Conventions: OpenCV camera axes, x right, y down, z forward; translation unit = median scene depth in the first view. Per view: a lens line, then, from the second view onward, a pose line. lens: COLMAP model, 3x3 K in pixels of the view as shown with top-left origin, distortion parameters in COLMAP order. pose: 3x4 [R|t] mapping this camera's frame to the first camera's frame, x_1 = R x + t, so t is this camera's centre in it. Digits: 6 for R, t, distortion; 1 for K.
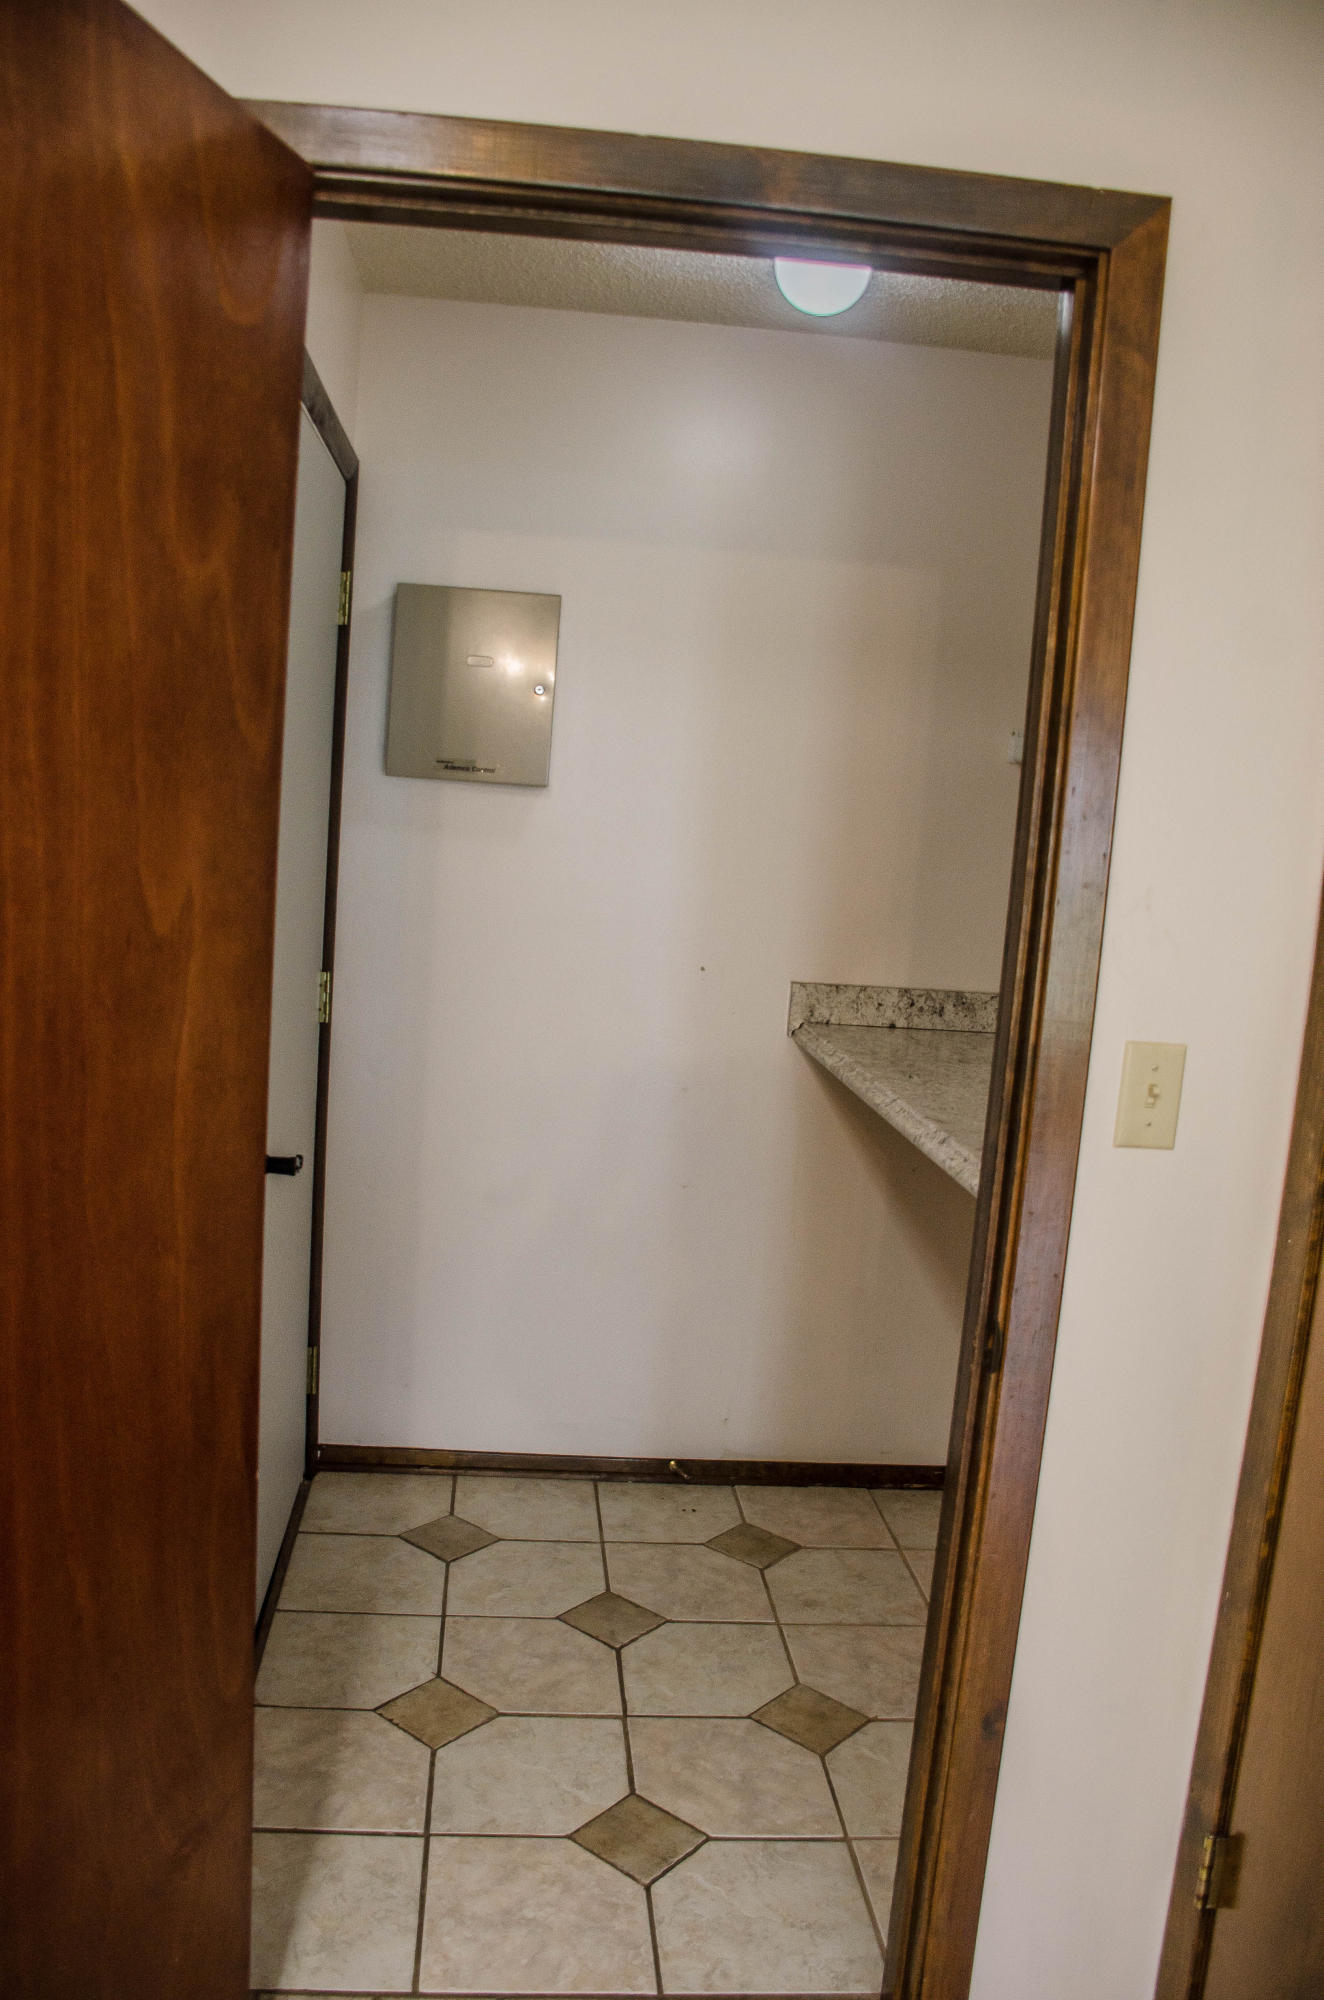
lens RADIAL K [[1556.9, 0, 649.3], [0, 1556.9, 998.3], [0, 0, 1]] dist [-0.151234, 0.109797]
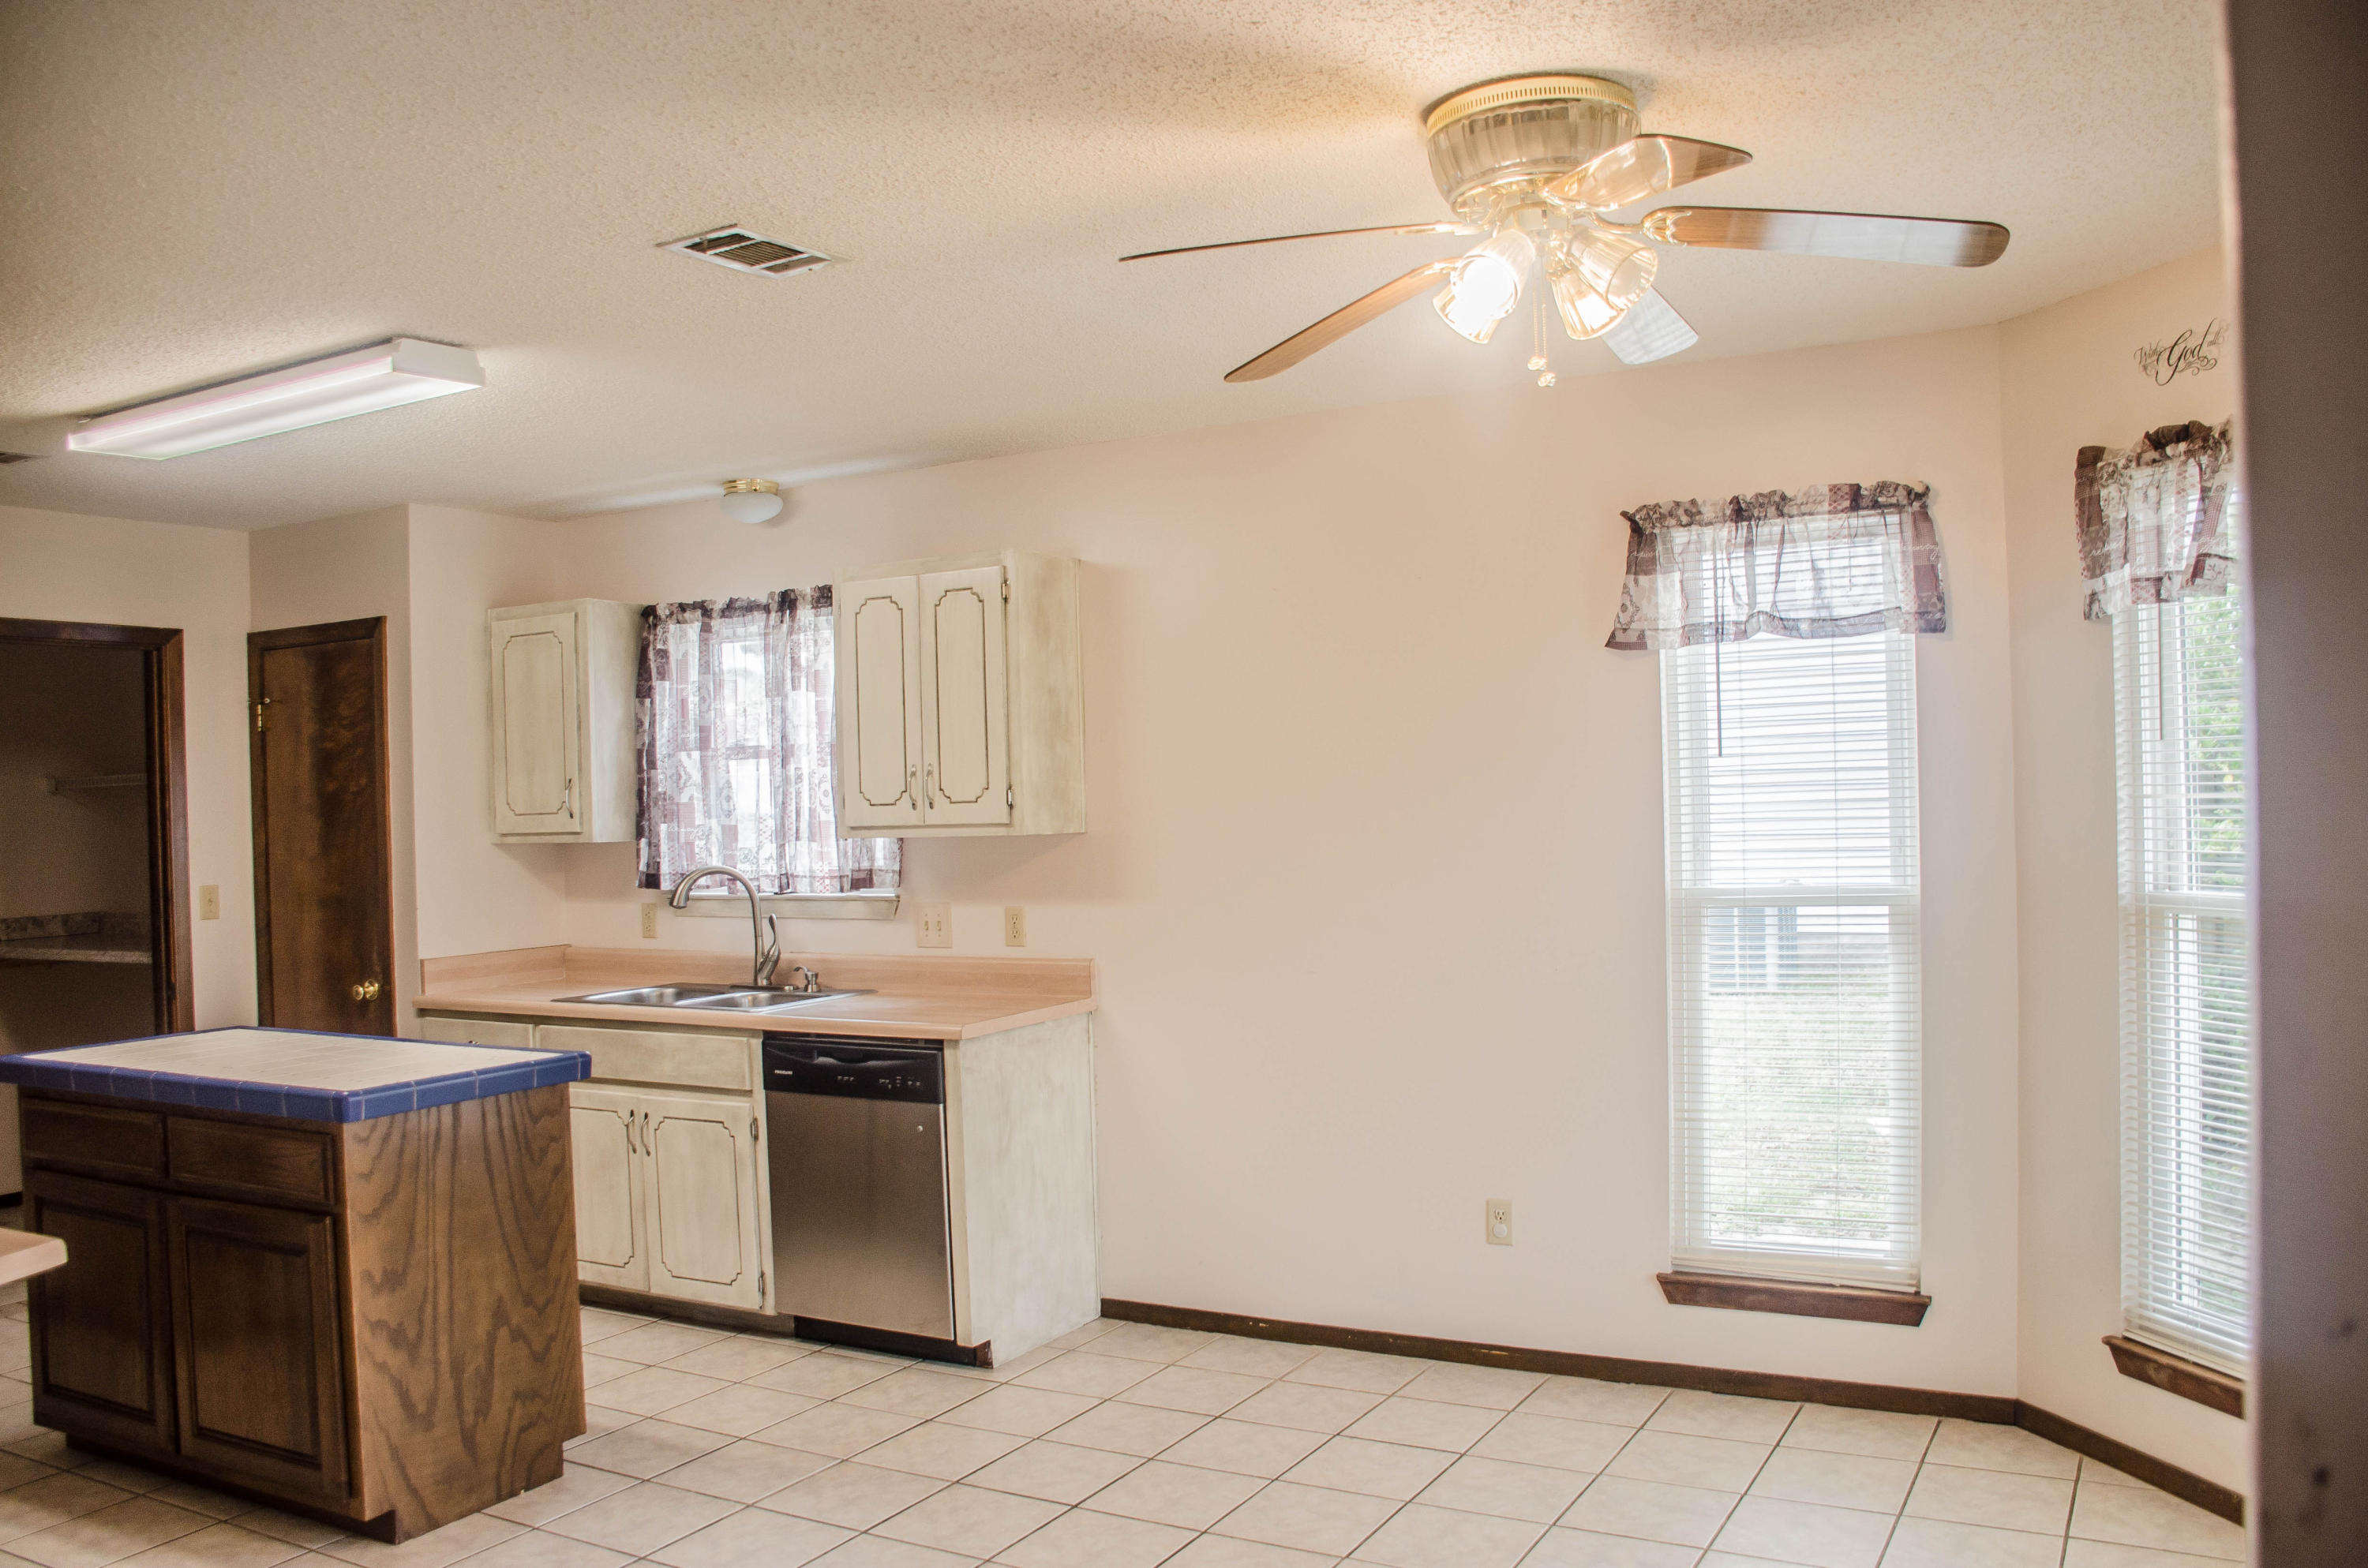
lens RADIAL K [[1843.2, 0, 1190.3], [0, 1843.2, 809.9], [0, 0, 1]] dist [-0.151234, 0.109797]
pose [[0.551686, -0.096635, 0.828435, -1.579108], [0.175971, 0.984393, -0.002358, 0.242031], [-0.815277, 0.147081, 0.560081, -2.739950]]
